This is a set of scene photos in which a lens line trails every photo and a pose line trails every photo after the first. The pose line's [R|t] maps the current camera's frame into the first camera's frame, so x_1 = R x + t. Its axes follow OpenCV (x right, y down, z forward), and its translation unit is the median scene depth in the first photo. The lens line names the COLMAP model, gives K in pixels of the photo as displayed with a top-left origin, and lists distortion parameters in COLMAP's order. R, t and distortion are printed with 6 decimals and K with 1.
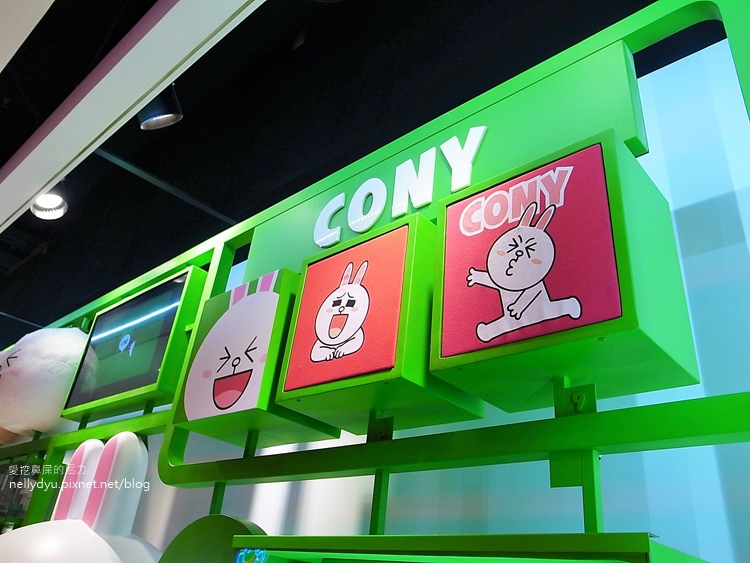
lens RADIAL K [[609.1, 0, 376.0], [0, 609.1, 278.7], [0, 0, 1]] dist [-0.058212, 0.053290]
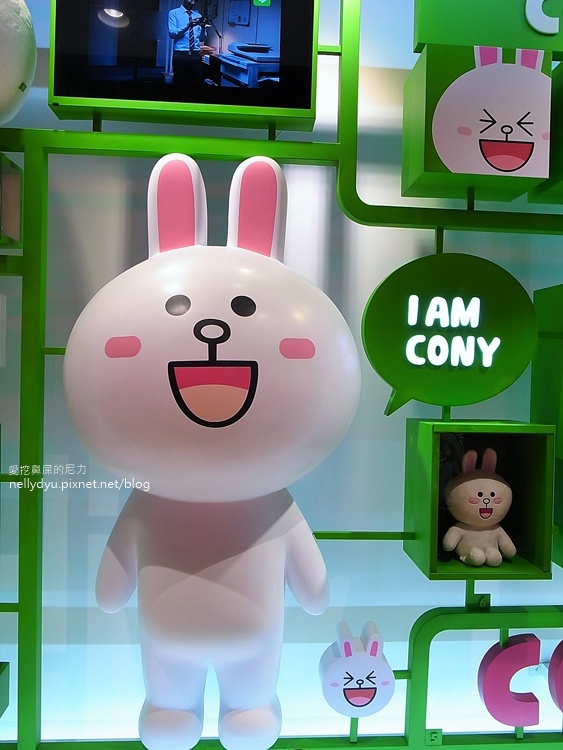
lens RADIAL K [[609.1, 0, 285.0], [0, 609.1, 380.3], [0, 0, 1]] dist [-0.058212, 0.053290]
pose [[0.691504, -0.103448, 0.714927, -1.762777], [-0.307816, 0.853146, 0.421178, 0.243576], [-0.653508, -0.511312, 0.558111, 0.495636]]
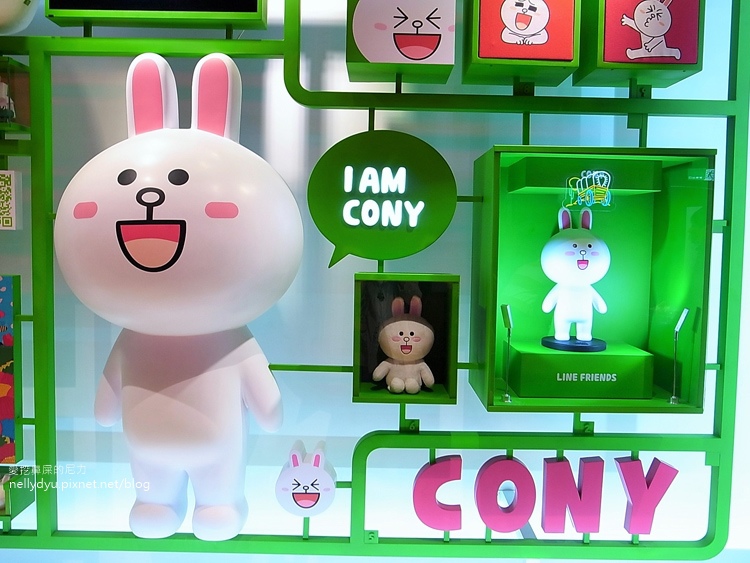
lens RADIAL K [[609.1, 0, 378.0], [0, 609.1, 276.0], [0, 0, 1]] dist [-0.058212, 0.053290]
pose [[0.739354, -0.125670, 0.661485, -1.601557], [-0.275329, 0.840108, 0.467346, 0.003768], [-0.614451, -0.527660, 0.586537, -0.051629]]
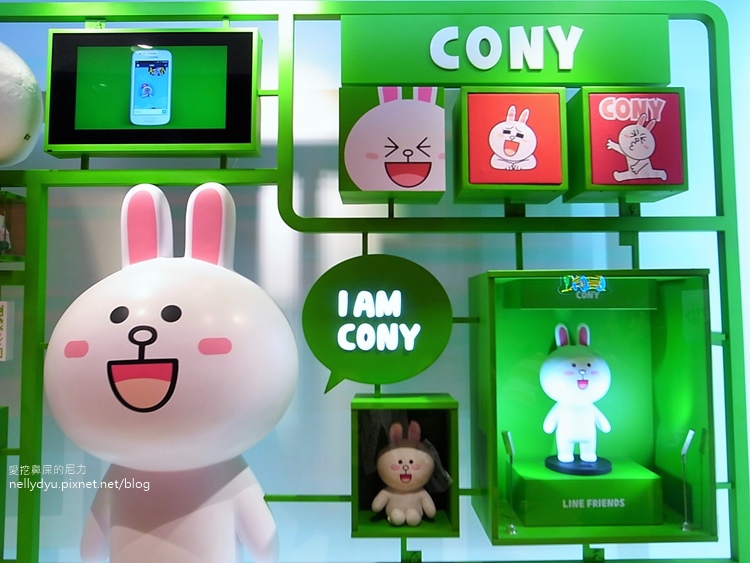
lens RADIAL K [[609.1, 0, 377.9], [0, 609.1, 274.9], [0, 0, 1]] dist [-0.058212, 0.053290]
pose [[0.733834, -0.064513, 0.676259, -1.570644], [-0.257090, 0.895066, 0.364364, -0.129588], [-0.628803, -0.441242, 0.640244, 0.035753]]
